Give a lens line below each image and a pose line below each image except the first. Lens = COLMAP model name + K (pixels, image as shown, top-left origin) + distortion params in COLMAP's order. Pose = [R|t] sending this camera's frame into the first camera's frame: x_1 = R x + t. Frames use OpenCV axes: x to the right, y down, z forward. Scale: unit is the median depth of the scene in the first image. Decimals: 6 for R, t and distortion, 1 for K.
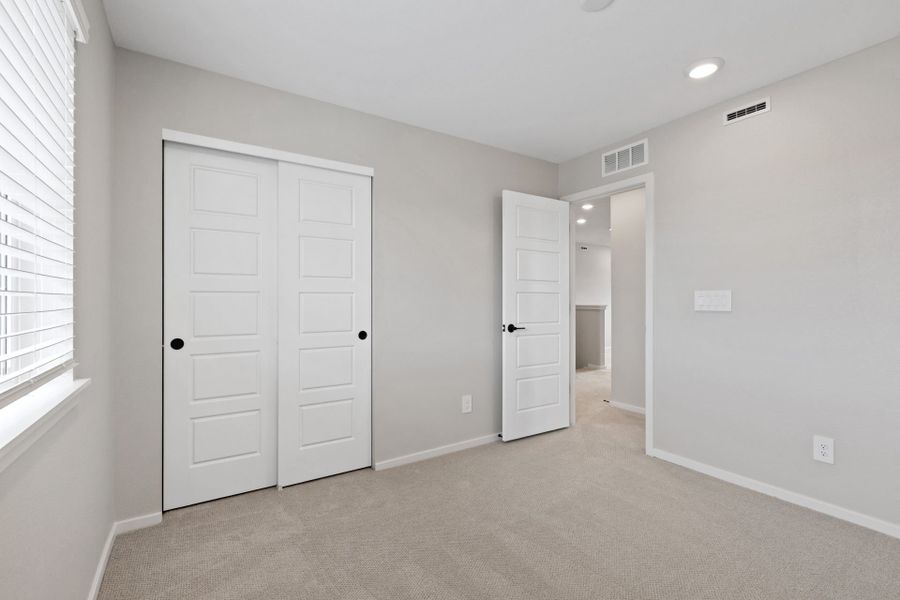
lens RADIAL K [[404.2, 0, 450.3], [0, 404.2, 298.9], [0, 0, 1]] dist [0.006059, 0.000359]
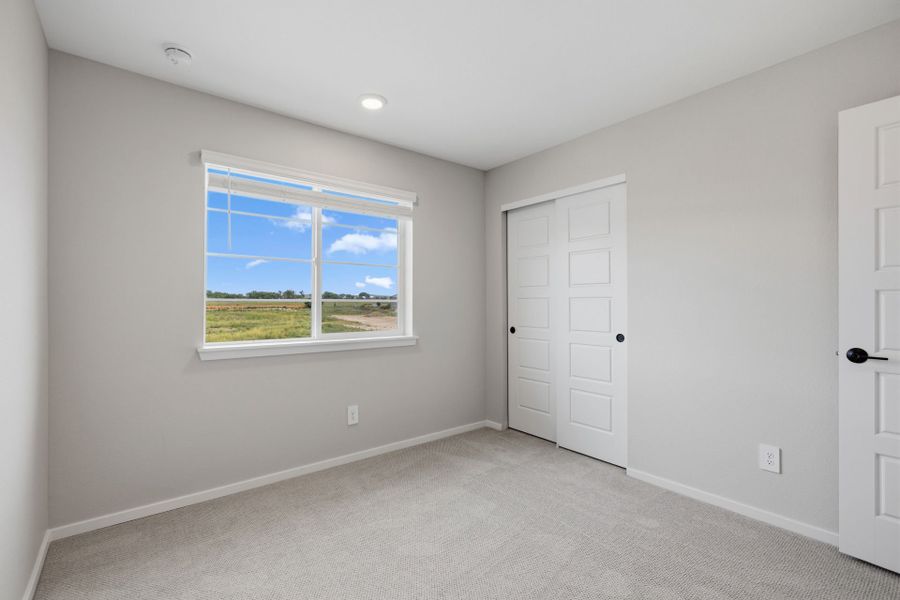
lens RADIAL K [[404.2, 0, 447.8], [0, 404.2, 300.5], [0, 0, 1]] dist [0.006059, 0.000359]
pose [[0.094053, -0.006809, -0.995544, 0.855591], [0.001029, 0.999977, -0.006742, 0.000829], [0.995567, -0.000390, 0.094058, 0.515250]]
